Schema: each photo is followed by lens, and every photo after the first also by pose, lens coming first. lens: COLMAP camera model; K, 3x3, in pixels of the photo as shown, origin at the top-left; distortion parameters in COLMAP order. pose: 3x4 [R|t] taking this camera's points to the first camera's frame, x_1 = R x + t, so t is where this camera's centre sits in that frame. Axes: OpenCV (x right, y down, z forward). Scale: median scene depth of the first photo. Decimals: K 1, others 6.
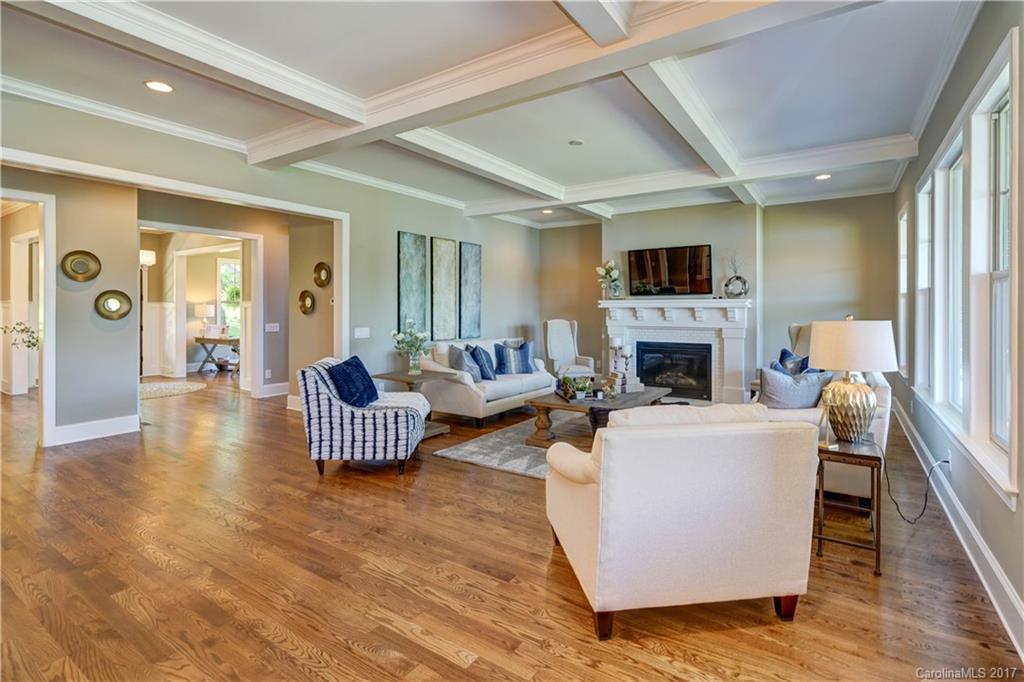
lens RADIAL K [[489.2, 0, 513.2], [0, 489.2, 312.0], [0, 0, 1]] dist [-0.000978, 0.000883]
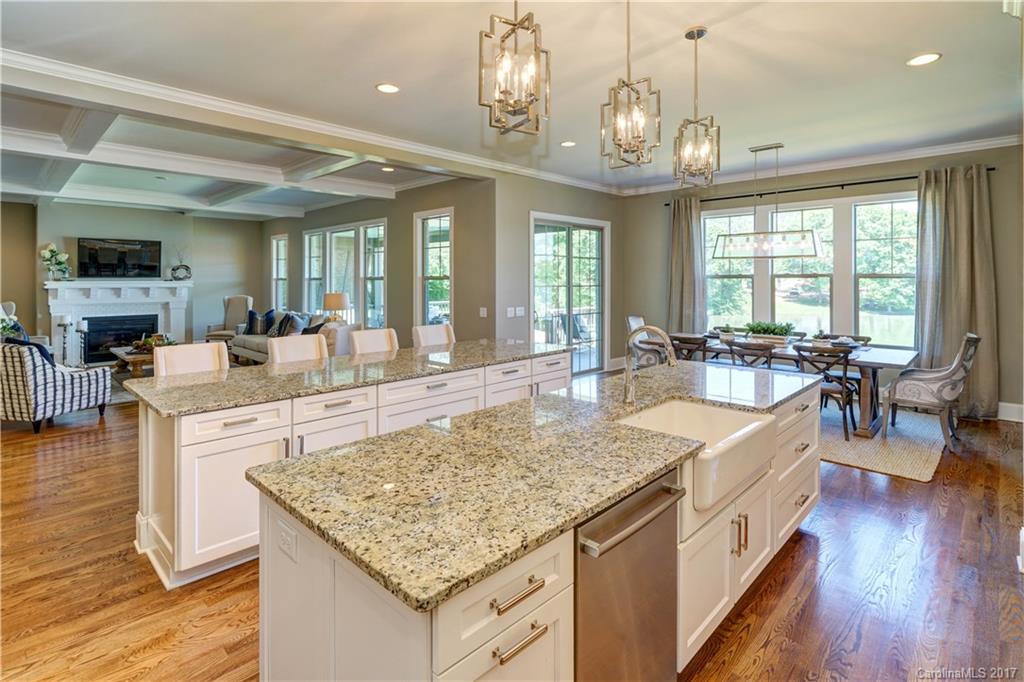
lens RADIAL K [[504.6, 0, 515.1], [0, 504.6, 279.4], [0, 0, 1]] dist [0.001092, -0.001113]
pose [[0.174004, 0.001513, 0.984744, -0.806052], [0.009602, 0.999949, -0.003233, -0.016931], [-0.984698, 0.010018, 0.173980, -0.213385]]
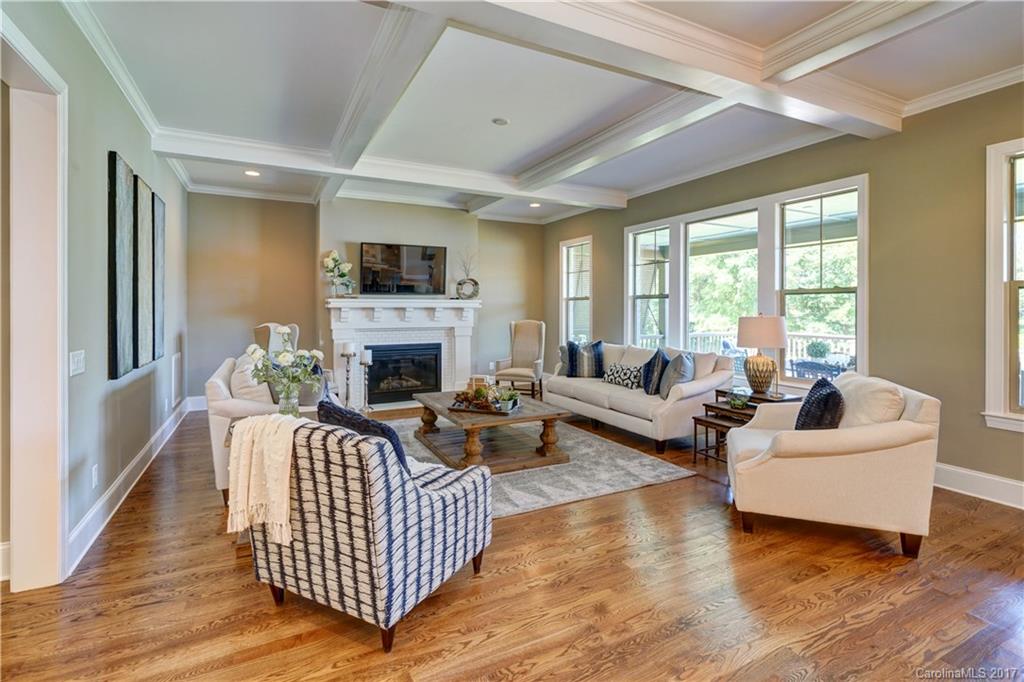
lens RADIAL K [[489.2, 0, 513.0], [0, 489.2, 308.1], [0, 0, 1]] dist [-0.000978, 0.000883]
pose [[0.484406, 0.001252, 0.874842, -0.433768], [0.005815, 0.999972, -0.004651, -0.002519], [-0.874824, 0.007340, 0.484385, 0.374673]]
